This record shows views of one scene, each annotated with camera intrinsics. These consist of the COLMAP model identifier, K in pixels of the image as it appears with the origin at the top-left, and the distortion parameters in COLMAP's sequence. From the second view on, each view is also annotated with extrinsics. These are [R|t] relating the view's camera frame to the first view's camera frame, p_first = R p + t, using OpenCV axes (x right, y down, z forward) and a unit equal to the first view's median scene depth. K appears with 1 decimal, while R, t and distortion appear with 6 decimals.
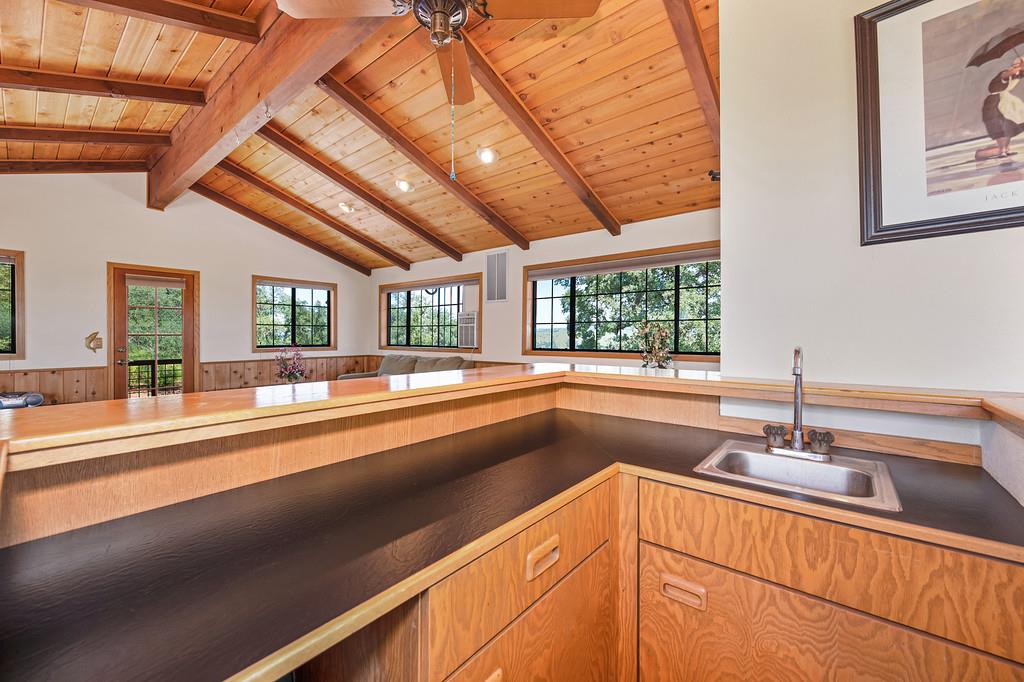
lens RADIAL K [[407.1, 0, 512.0], [0, 407.1, 341.0], [0, 0, 1]] dist [0.002154, 0.000336]
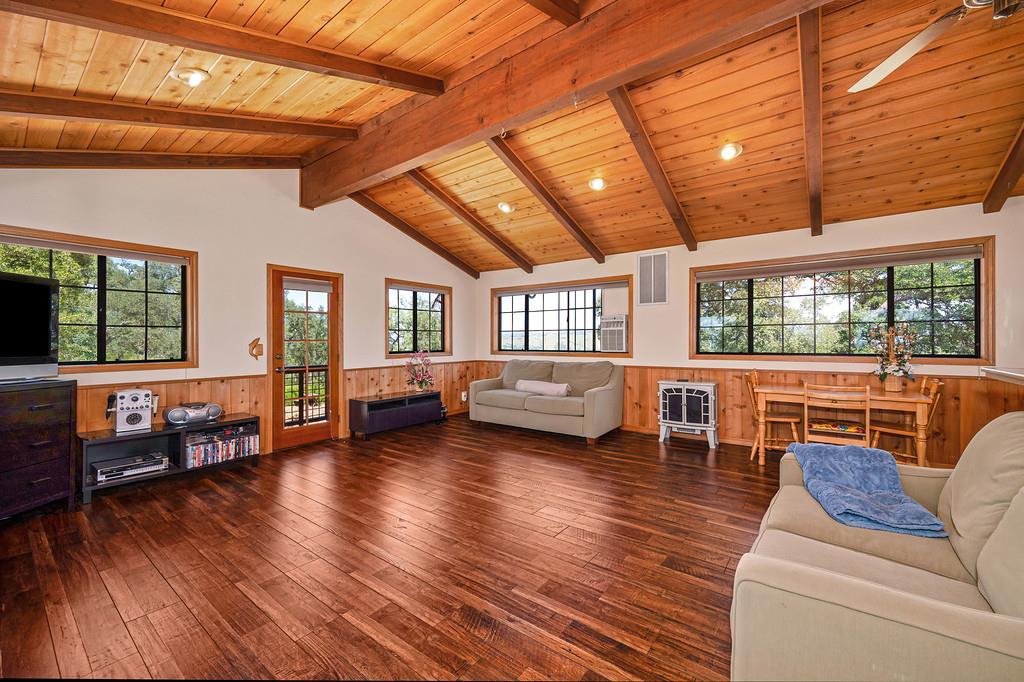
lens RADIAL K [[402.0, 0, 512.0], [0, 402.0, 341.0], [0, 0, 1]] dist [0.000001, -0.000316]
pose [[0.999496, -0.006595, 0.031045, -0.403206], [0.006975, 0.999902, -0.012140, 0.000436], [-0.030962, 0.012350, 0.999444, 0.050520]]
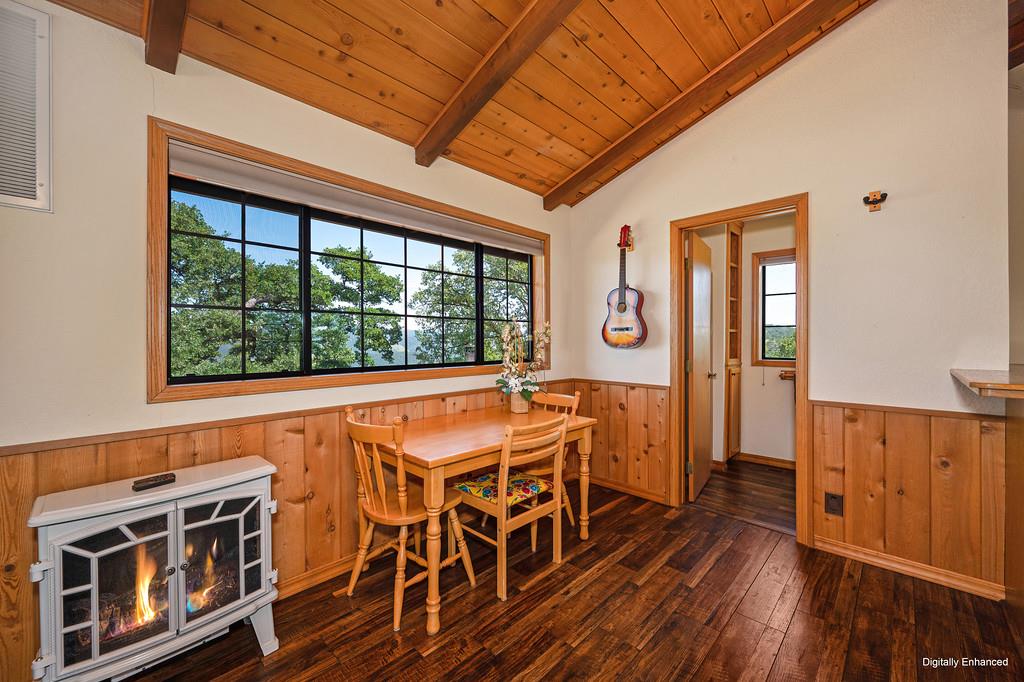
lens RADIAL K [[402.0, 0, 512.0], [0, 402.0, 341.0], [0, 0, 1]] dist [0.000001, -0.000316]
pose [[0.091493, -0.003123, 0.995801, -0.239342], [0.012270, 0.999923, 0.002009, -0.008143], [-0.995730, 0.012035, 0.091524, 0.656753]]
